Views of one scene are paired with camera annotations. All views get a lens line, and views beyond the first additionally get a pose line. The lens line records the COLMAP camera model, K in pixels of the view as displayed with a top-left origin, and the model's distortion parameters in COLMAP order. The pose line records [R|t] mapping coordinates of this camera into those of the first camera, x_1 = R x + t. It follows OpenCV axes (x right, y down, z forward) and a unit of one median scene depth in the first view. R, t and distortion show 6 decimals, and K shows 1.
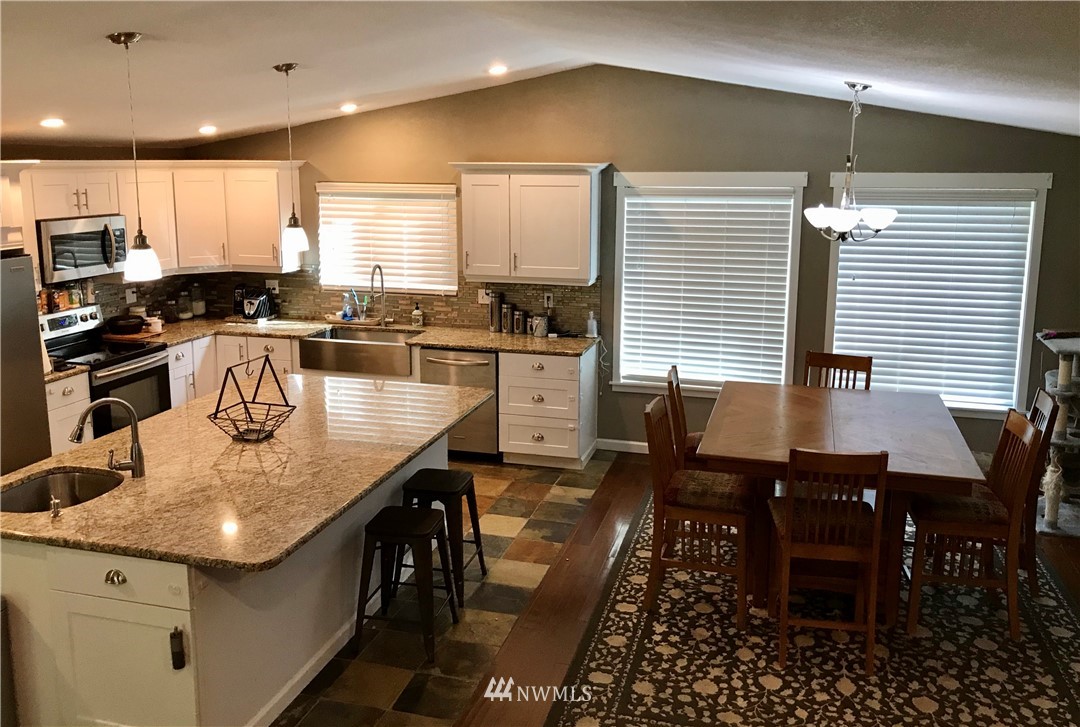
lens RADIAL K [[946.7, 0, 521.4], [0, 946.7, 321.2], [0, 0, 1]] dist [0.032470, -0.022666]
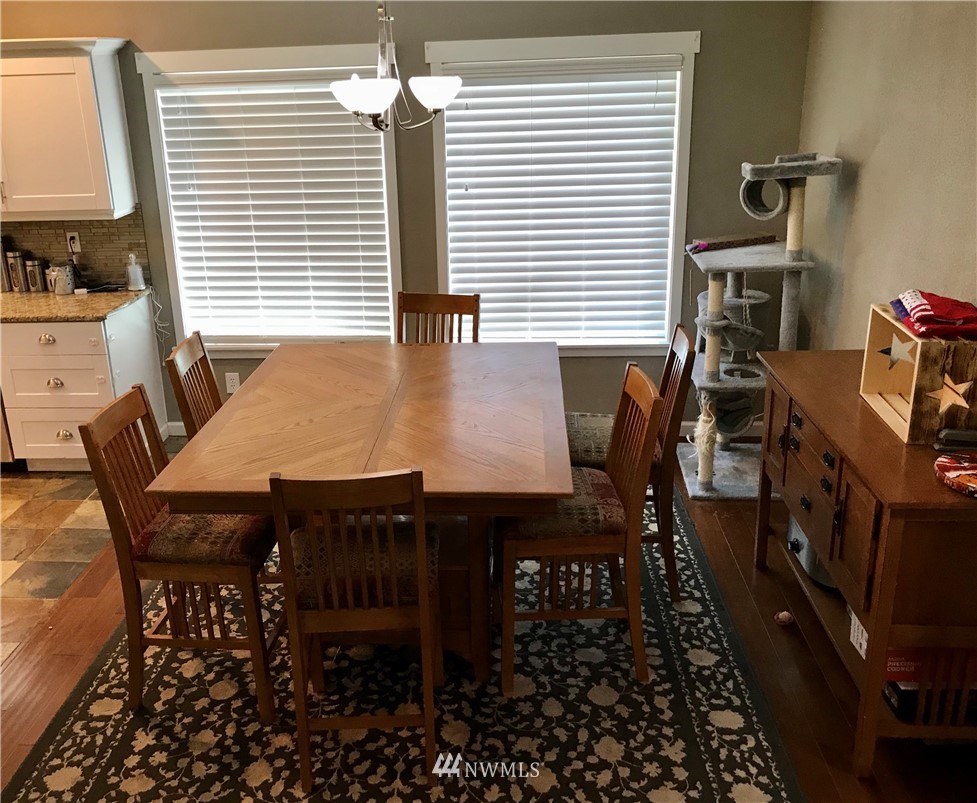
lens RADIAL K [[962.5, 0, 429.3], [0, 962.5, 390.8], [0, 0, 1]] dist [0.022528, 0.000000]
pose [[0.979578, -0.094598, 0.177423, 0.187485], [0.067699, 0.986064, 0.151970, -0.004658], [-0.189326, -0.136855, 0.972330, 0.261758]]
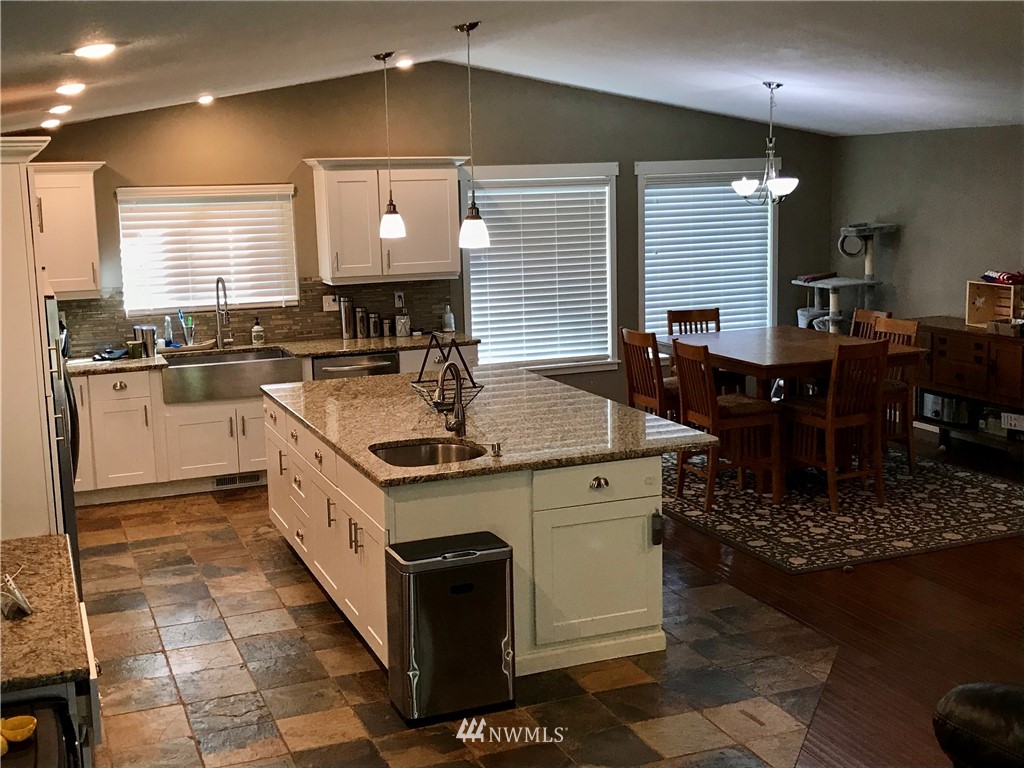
lens RADIAL K [[1210.4, 0, 510.2], [0, 1210.4, 373.9], [0, 0, 1]] dist [0.071522, 0.000000]
pose [[0.785263, -0.120264, 0.607371, -0.788249], [0.133201, 0.990799, 0.023971, 0.047342], [-0.604665, 0.062079, 0.794057, -0.072259]]
